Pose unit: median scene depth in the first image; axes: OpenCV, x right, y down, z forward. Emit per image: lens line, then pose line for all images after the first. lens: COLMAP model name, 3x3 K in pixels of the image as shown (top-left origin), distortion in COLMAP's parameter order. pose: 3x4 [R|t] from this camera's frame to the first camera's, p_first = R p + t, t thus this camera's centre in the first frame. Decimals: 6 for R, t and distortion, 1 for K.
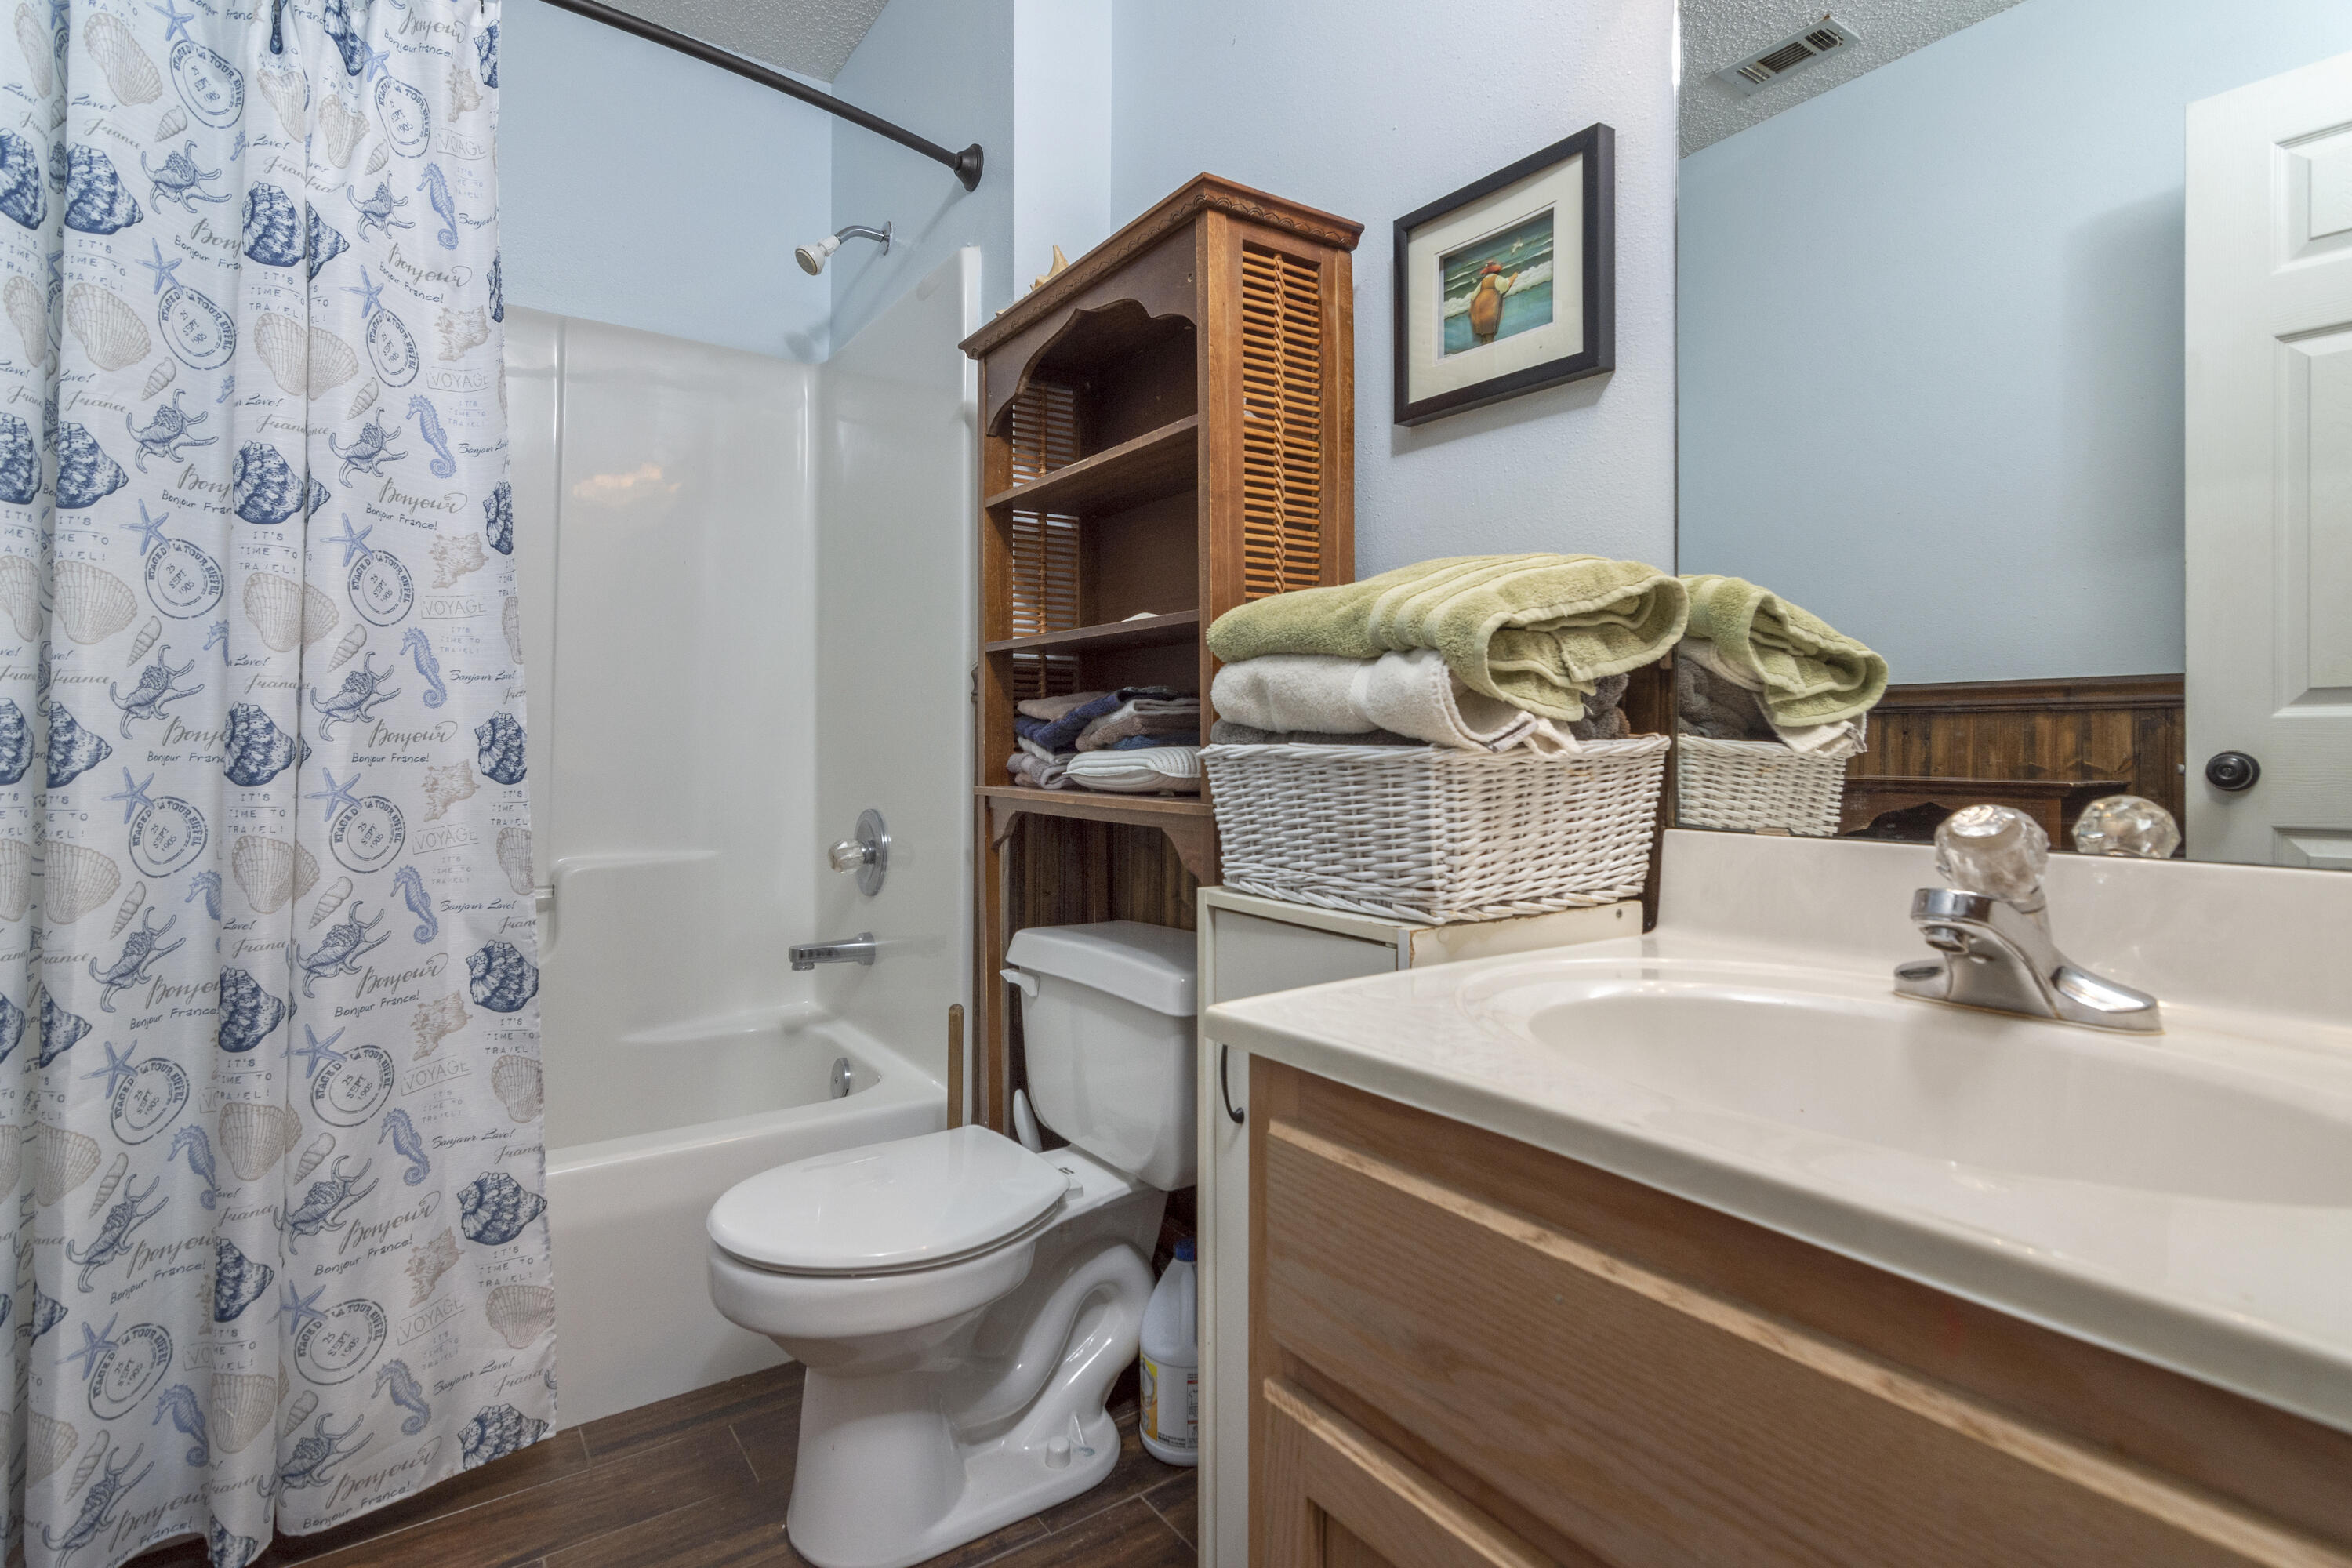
lens RADIAL K [[1157.7, 0, 1250.1], [0, 1157.7, 751.5], [0, 0, 1]] dist [-0.005245, 0.002493]
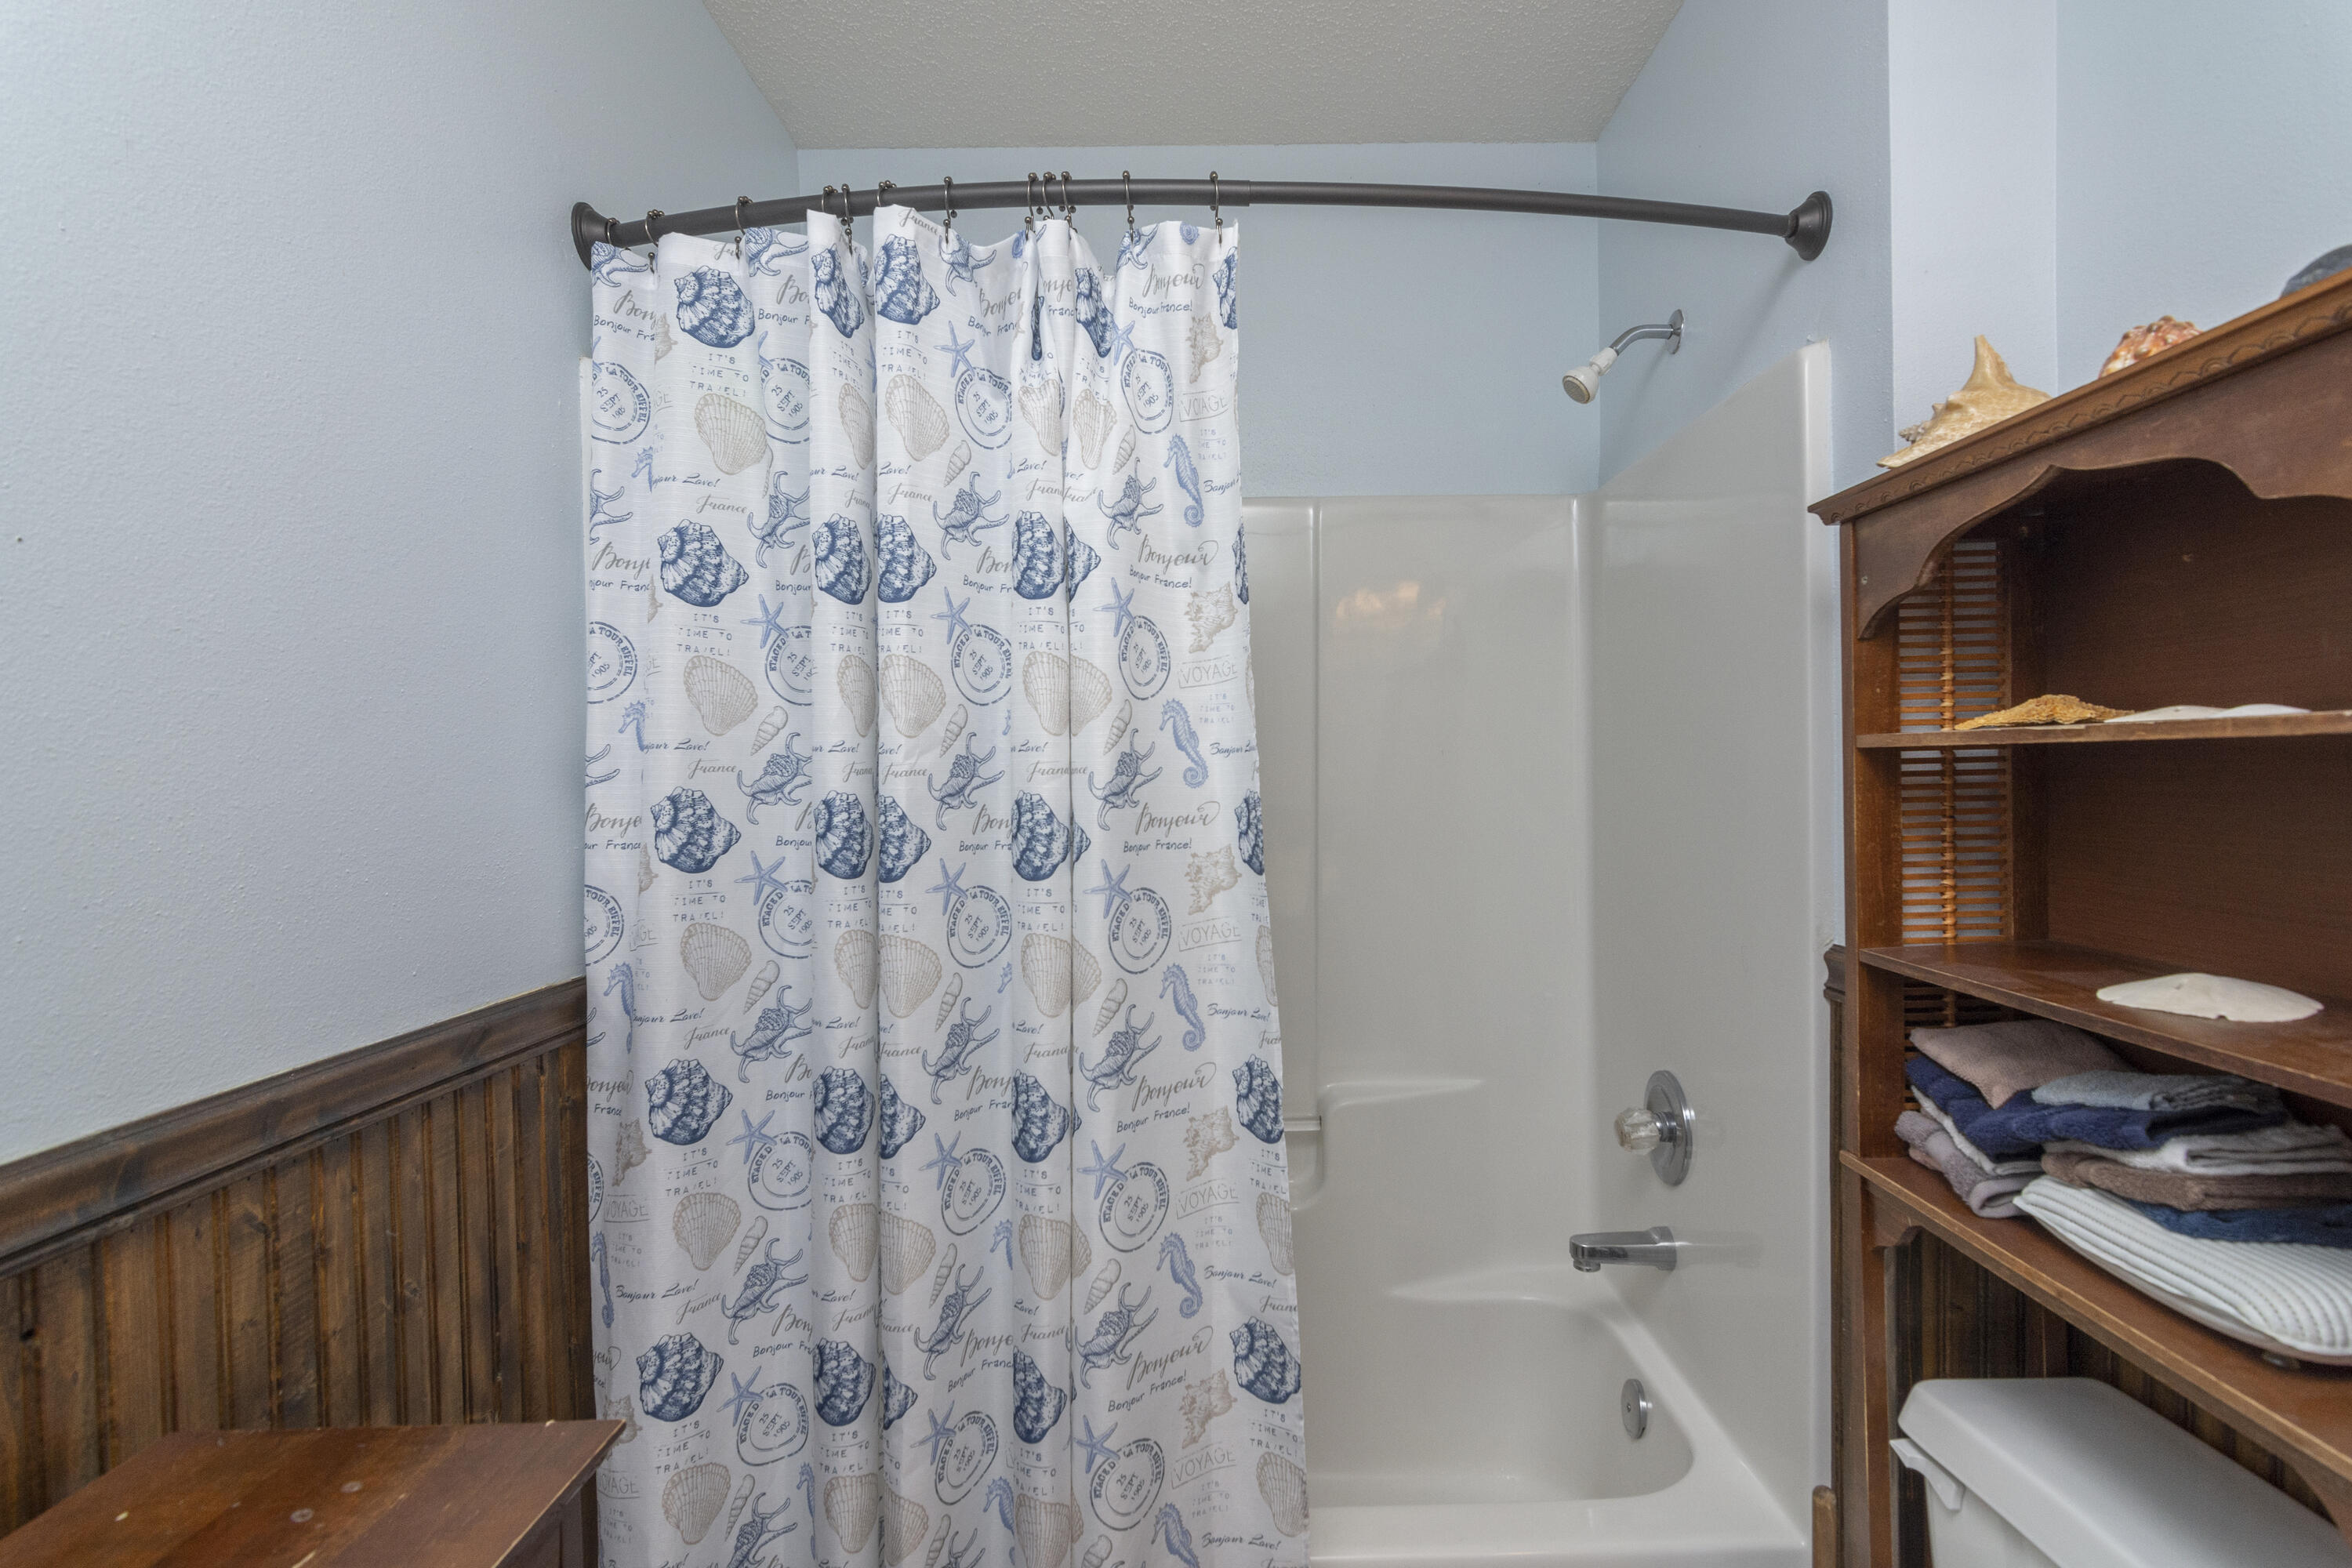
lens RADIAL K [[1157.7, 0, 1250.1], [0, 1157.7, 751.5], [0, 0, 1]] dist [-0.005245, 0.002493]
pose [[0.816773, -0.009318, -0.576884, -0.162736], [0.021097, 0.999683, 0.013723, -0.284252], [0.576574, -0.023380, 0.816711, 0.315979]]
